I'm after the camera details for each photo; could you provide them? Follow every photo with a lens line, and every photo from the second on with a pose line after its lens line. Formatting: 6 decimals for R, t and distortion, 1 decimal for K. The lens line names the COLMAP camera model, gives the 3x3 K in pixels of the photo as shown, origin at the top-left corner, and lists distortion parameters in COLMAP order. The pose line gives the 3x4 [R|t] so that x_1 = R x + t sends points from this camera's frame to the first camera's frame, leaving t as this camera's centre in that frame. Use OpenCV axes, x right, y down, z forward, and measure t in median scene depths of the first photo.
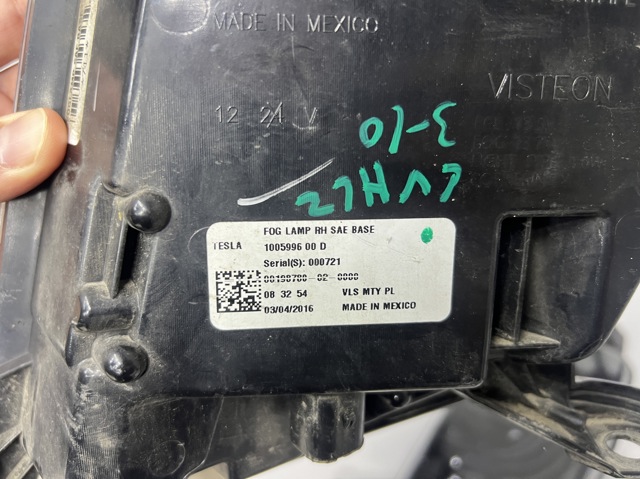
lens RADIAL K [[483.0, 0, 320.2], [0, 483.0, 239.5], [0, 0, 1]] dist [0.005098, 0.001277]
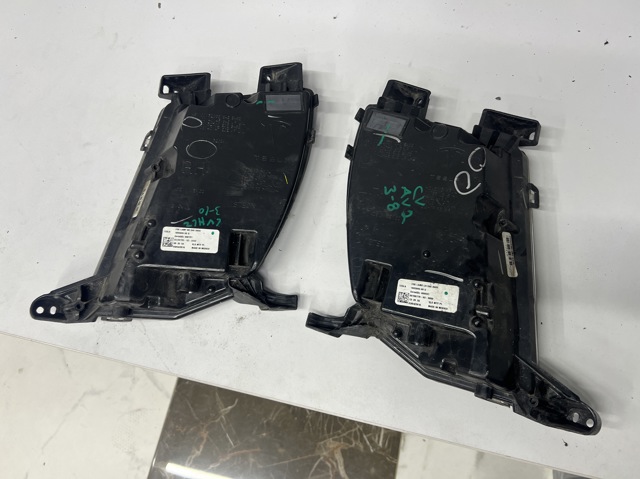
lens RADIAL K [[483.0, 0, 318.3], [0, 483.0, 238.9], [0, 0, 1]] dist [0.005098, 0.001277]
pose [[0.953059, 0.088697, 0.289503, -0.143400], [-0.100947, 0.994508, 0.027629, -0.185010], [-0.285463, -0.055557, 0.956778, -3.693733]]
